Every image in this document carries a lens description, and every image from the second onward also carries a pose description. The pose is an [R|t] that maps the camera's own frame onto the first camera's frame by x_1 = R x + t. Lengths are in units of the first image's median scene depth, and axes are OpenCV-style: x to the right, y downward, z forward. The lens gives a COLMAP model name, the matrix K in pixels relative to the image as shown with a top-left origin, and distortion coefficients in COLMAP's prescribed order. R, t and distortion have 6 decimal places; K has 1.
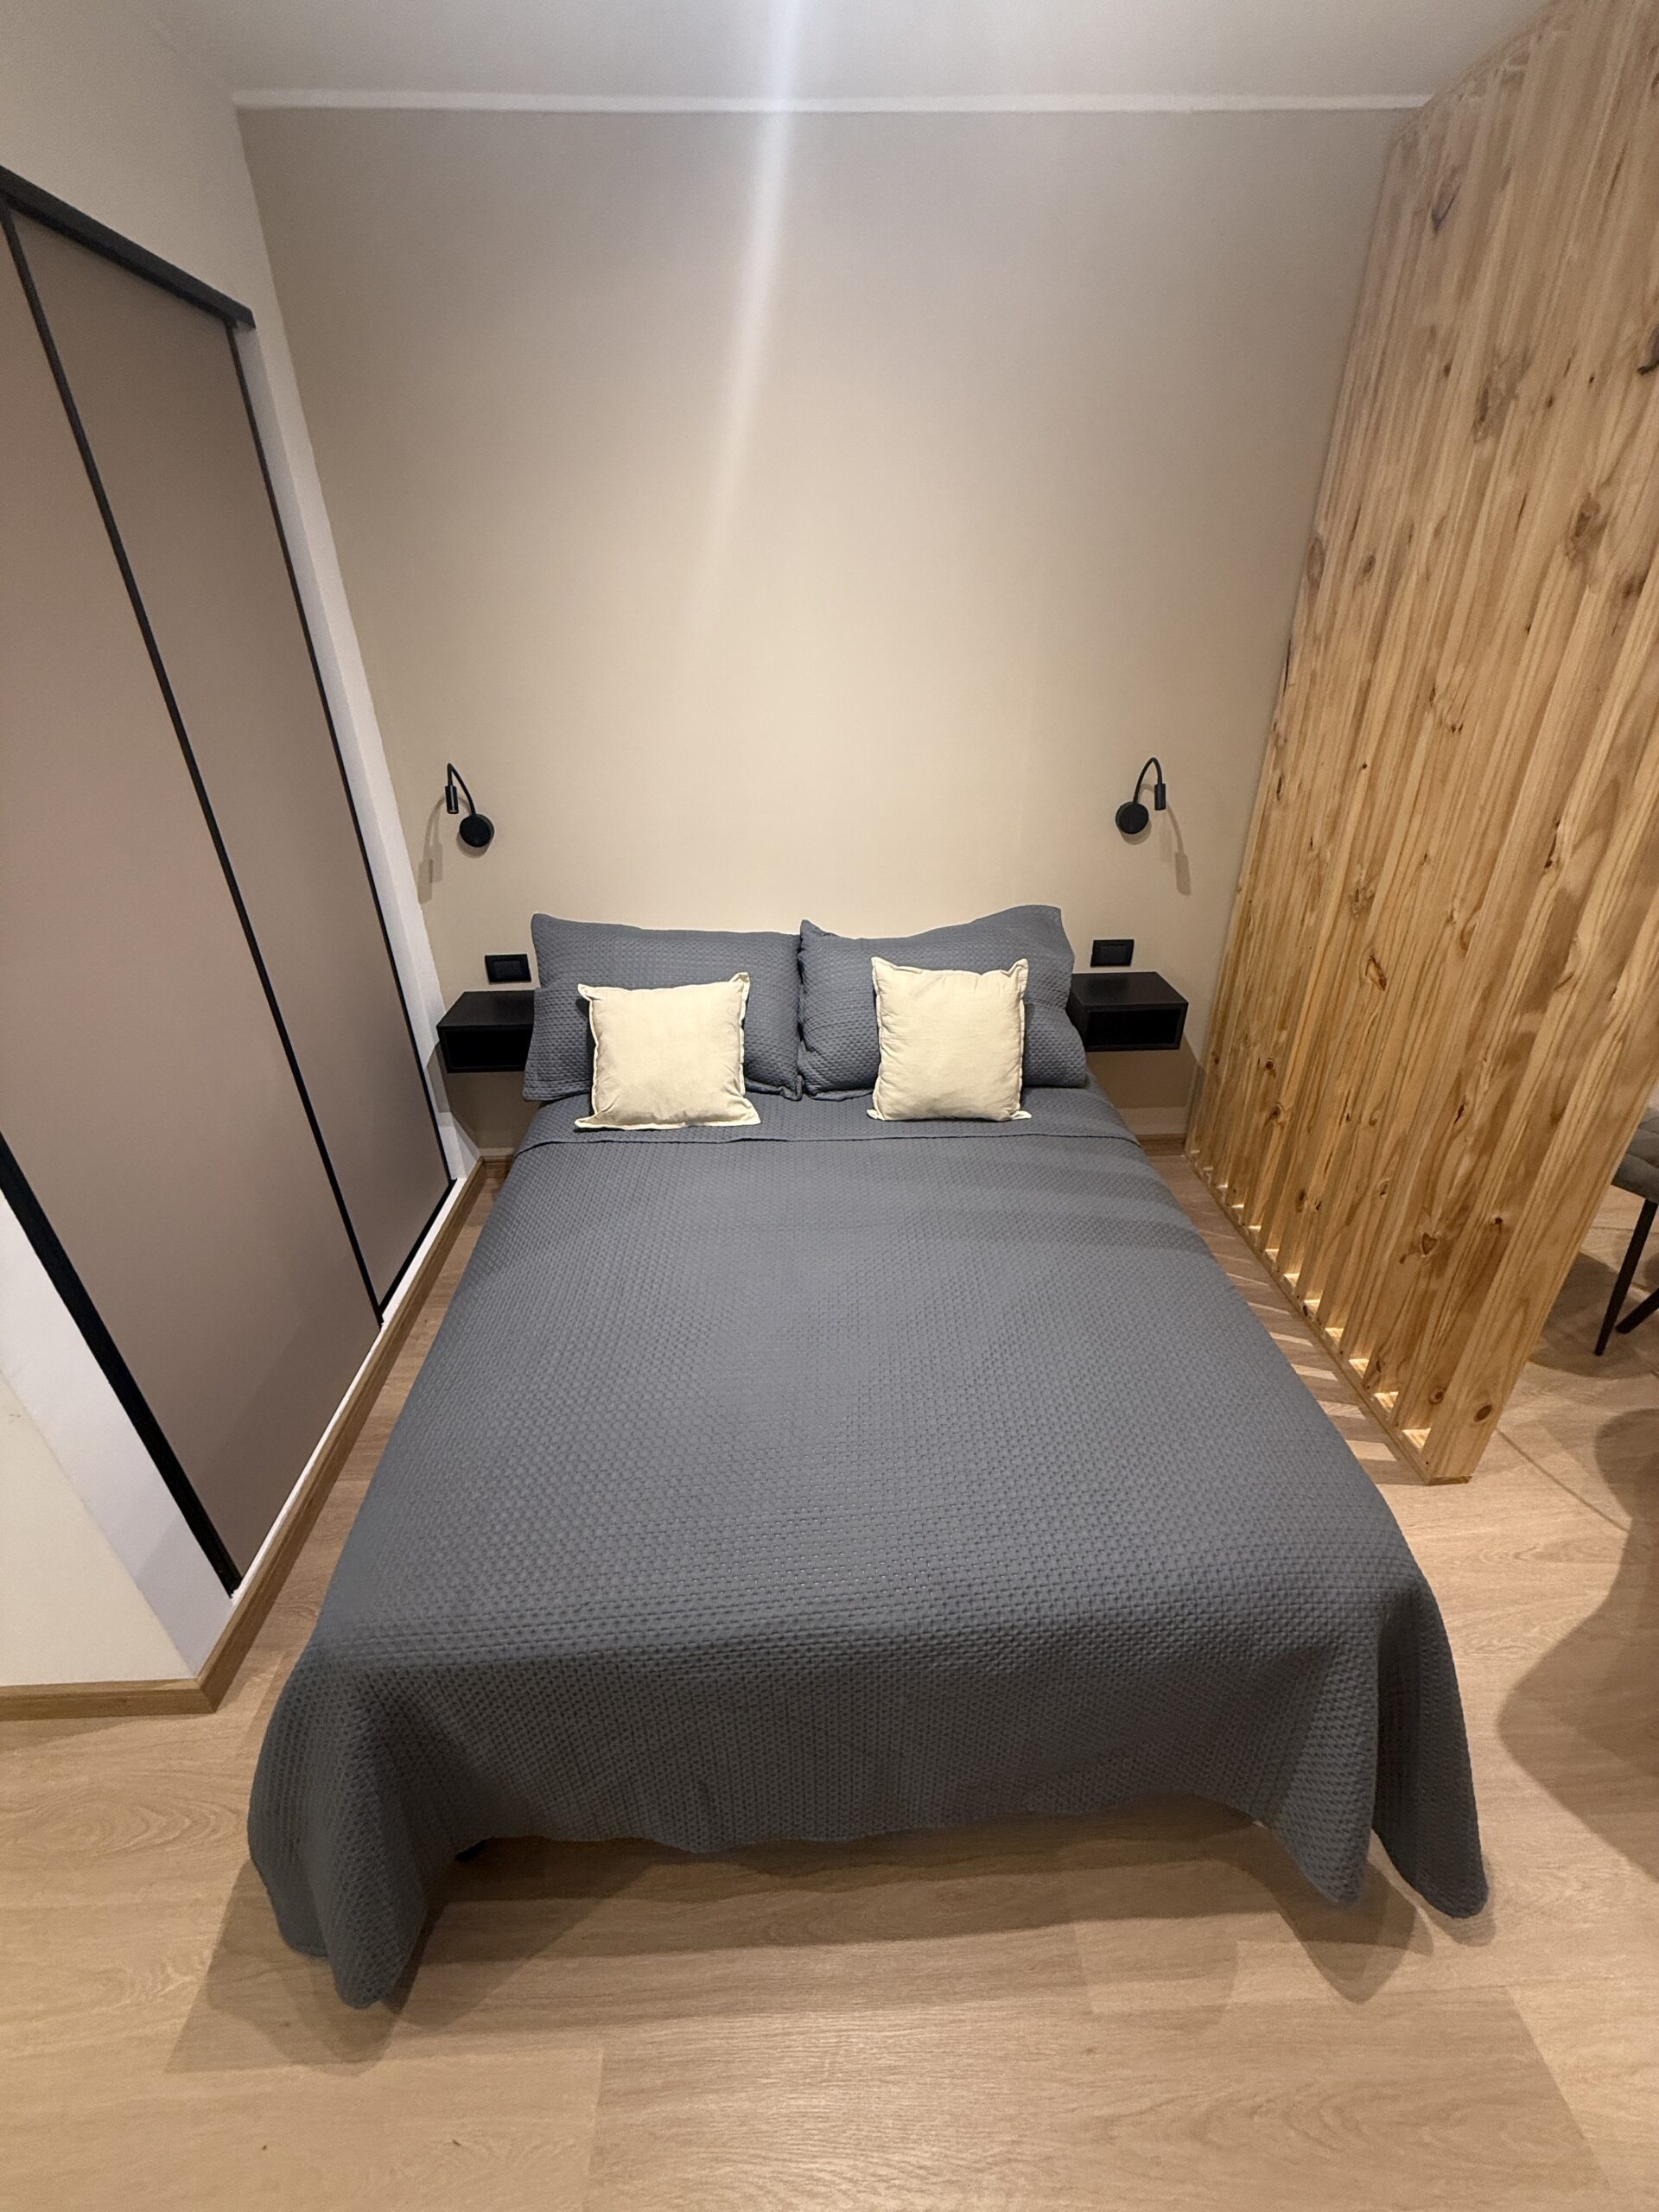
lens RADIAL K [[882.8, 0, 830.6], [0, 882.8, 1100.6], [0, 0, 1]] dist [-0.001152, 0.000540]
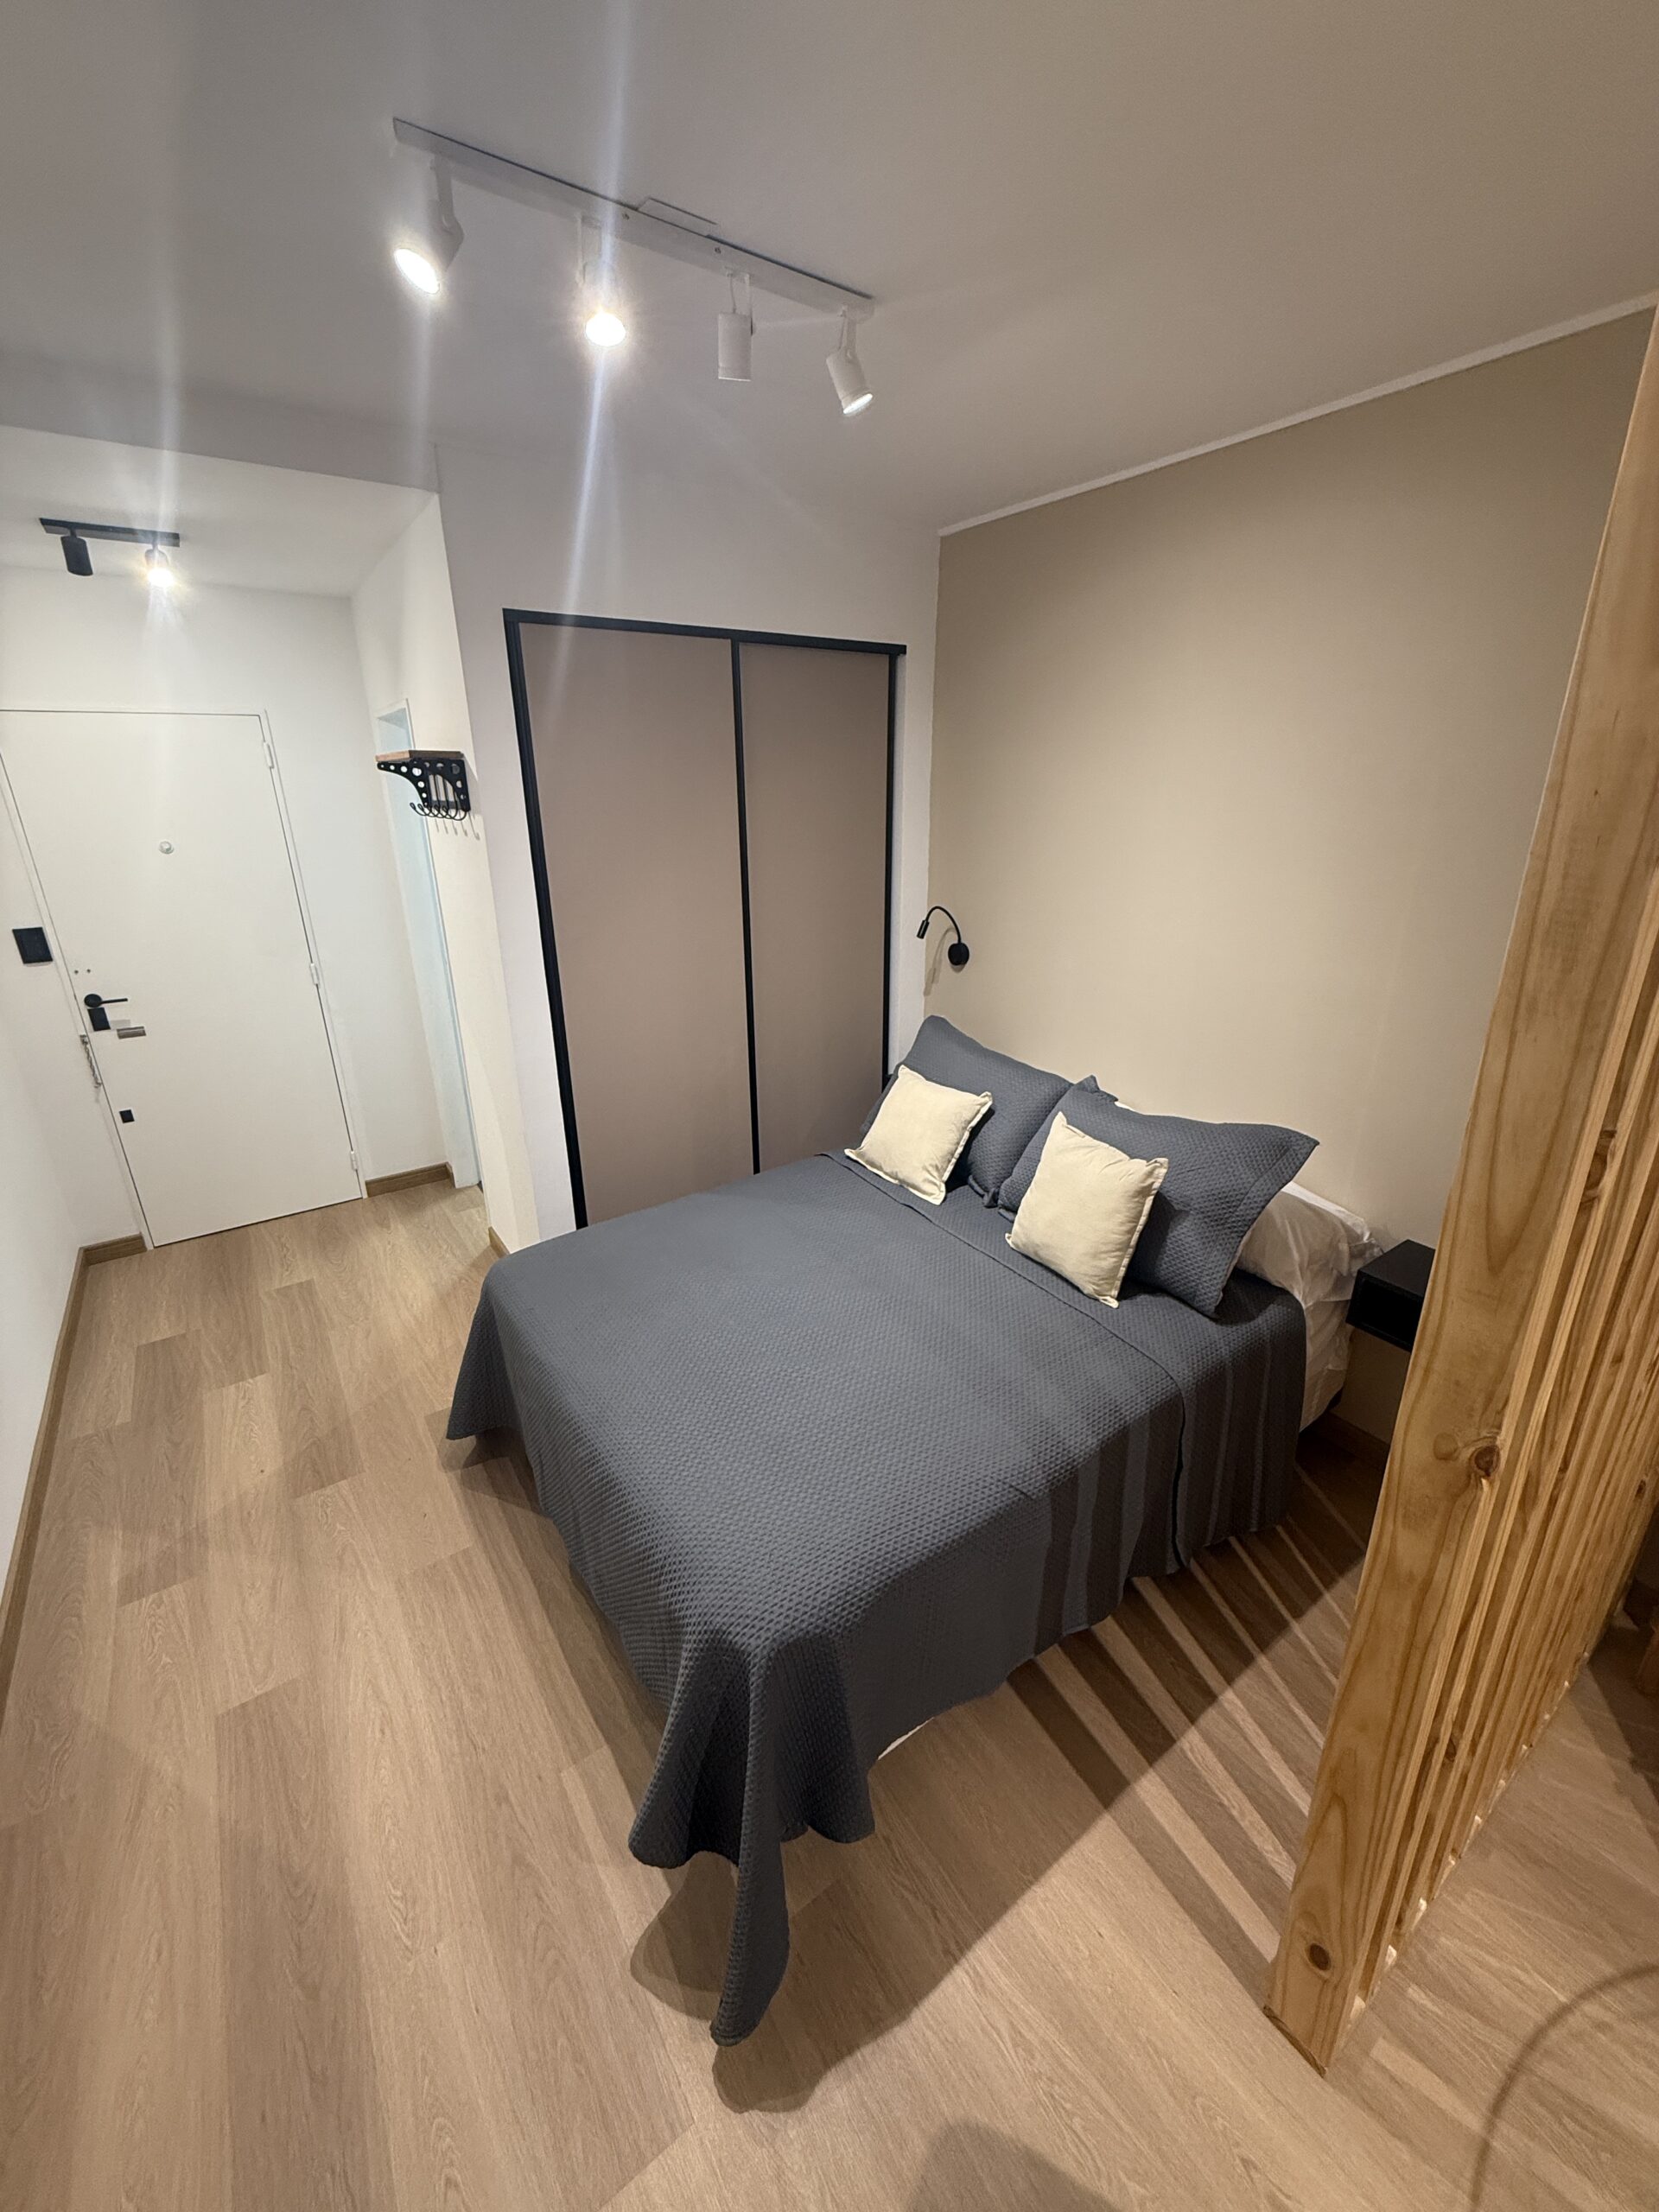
lens RADIAL K [[882.8, 0, 827.0], [0, 882.8, 1098.5], [0, 0, 1]] dist [-0.001152, 0.000540]
pose [[0.530489, 0.296587, -0.794115, 0.799672], [-0.403608, 0.912169, 0.071057, -0.140028], [0.745441, 0.282816, 0.603600, 0.092083]]
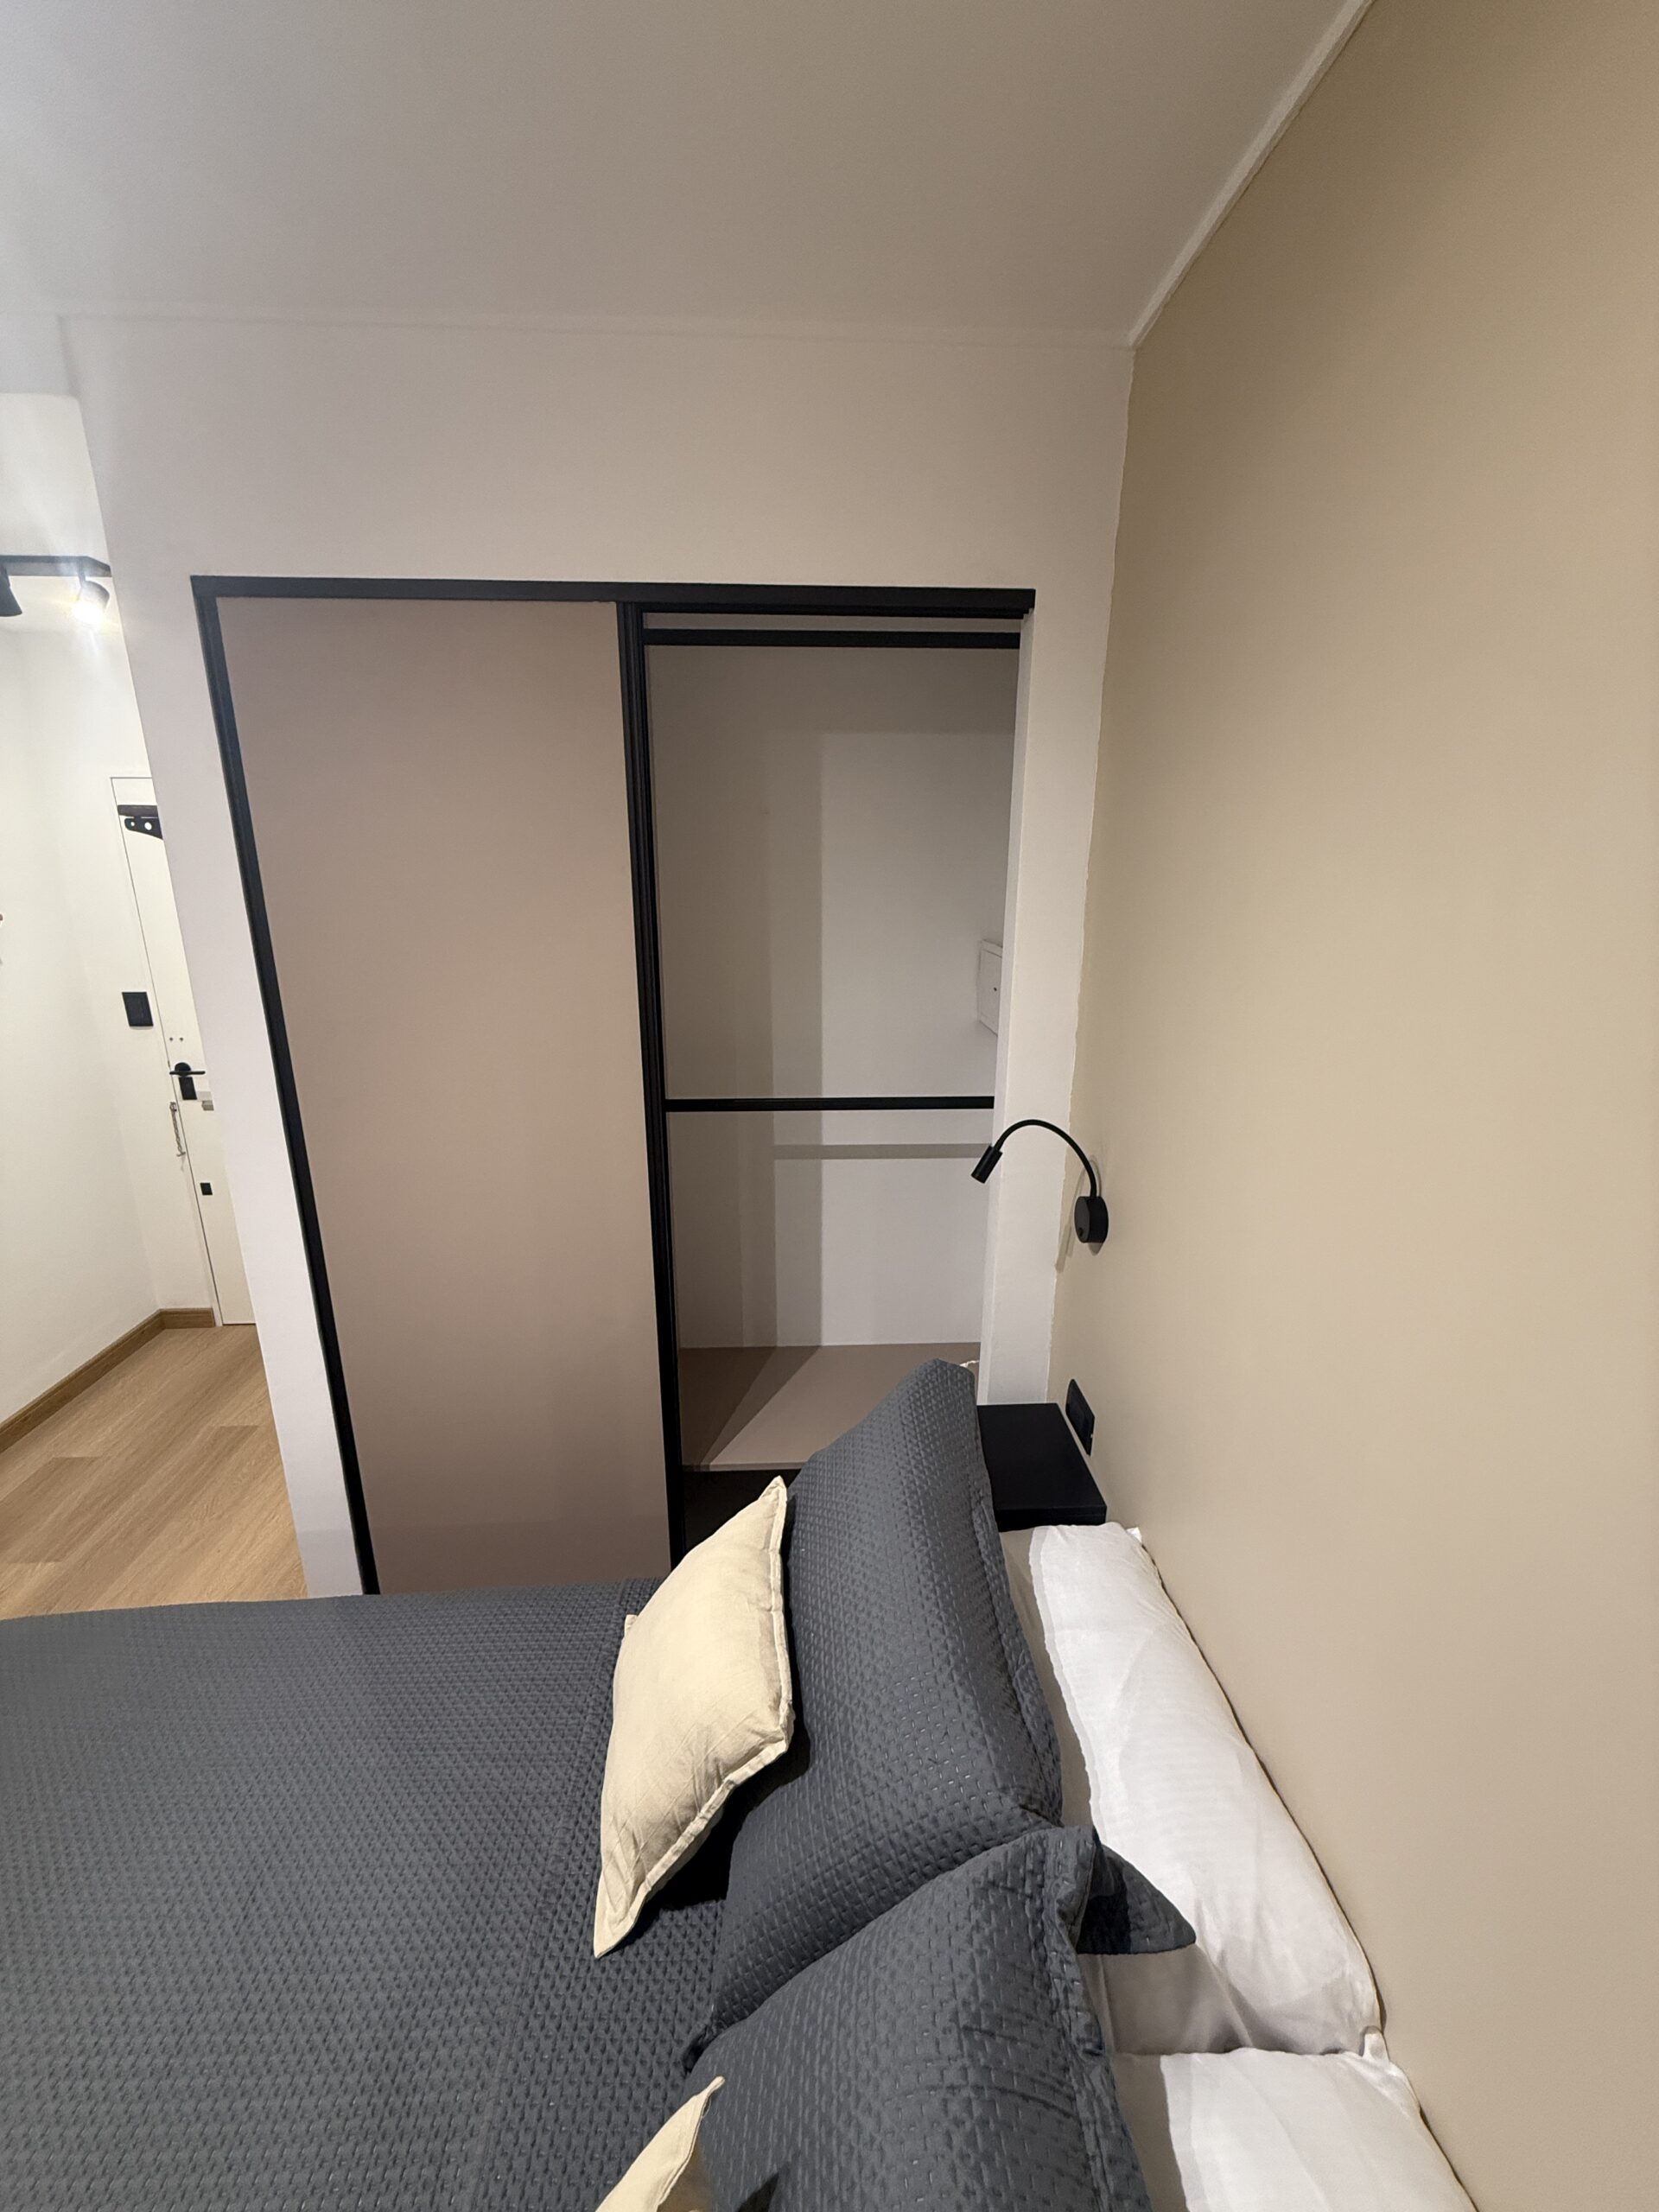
lens RADIAL K [[882.8, 0, 820.7], [0, 882.8, 1105.1], [0, 0, 1]] dist [-0.001152, 0.000540]
pose [[-0.002617, 0.285645, -0.958332, 0.251858], [-0.481005, 0.839829, 0.251637, -0.544734], [0.876714, 0.461621, 0.135199, 0.847620]]
